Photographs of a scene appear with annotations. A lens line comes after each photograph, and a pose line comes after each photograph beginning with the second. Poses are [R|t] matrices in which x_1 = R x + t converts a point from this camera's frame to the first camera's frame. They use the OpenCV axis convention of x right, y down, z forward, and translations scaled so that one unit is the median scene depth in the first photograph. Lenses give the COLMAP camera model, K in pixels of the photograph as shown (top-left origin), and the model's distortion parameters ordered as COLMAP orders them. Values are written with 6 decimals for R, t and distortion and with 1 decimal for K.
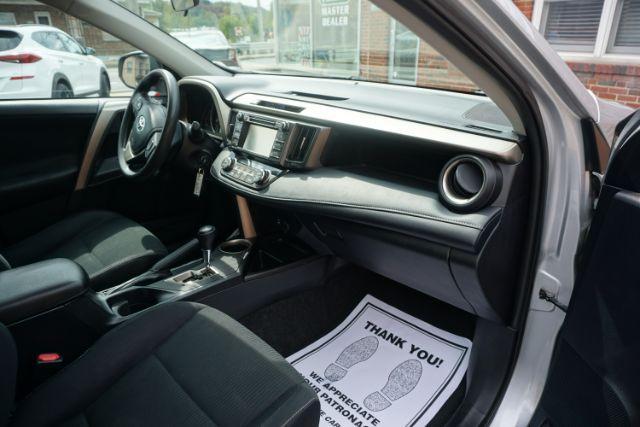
lens RADIAL K [[451.2, 0, 320.0], [0, 451.2, 213.5], [0, 0, 1]] dist [0.005406, 0.007146]
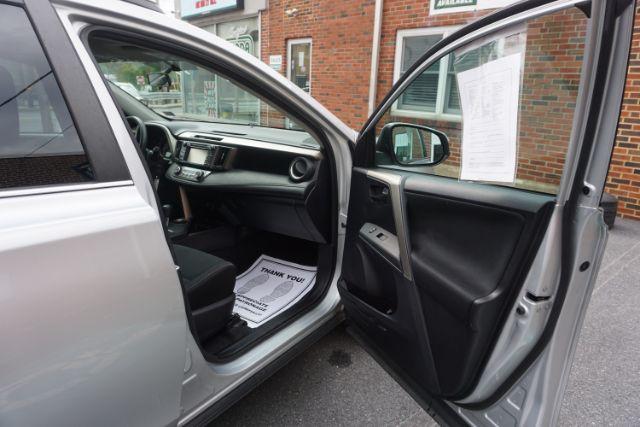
lens RADIAL K [[451.2, 0, 320.0], [0, 451.2, 213.5], [0, 0, 1]] dist [0.005406, 0.007146]
pose [[0.978606, -0.021904, 0.204572, -0.026843], [0.043645, 0.993788, -0.102376, 0.255526], [-0.201059, 0.109114, 0.973483, -0.780731]]
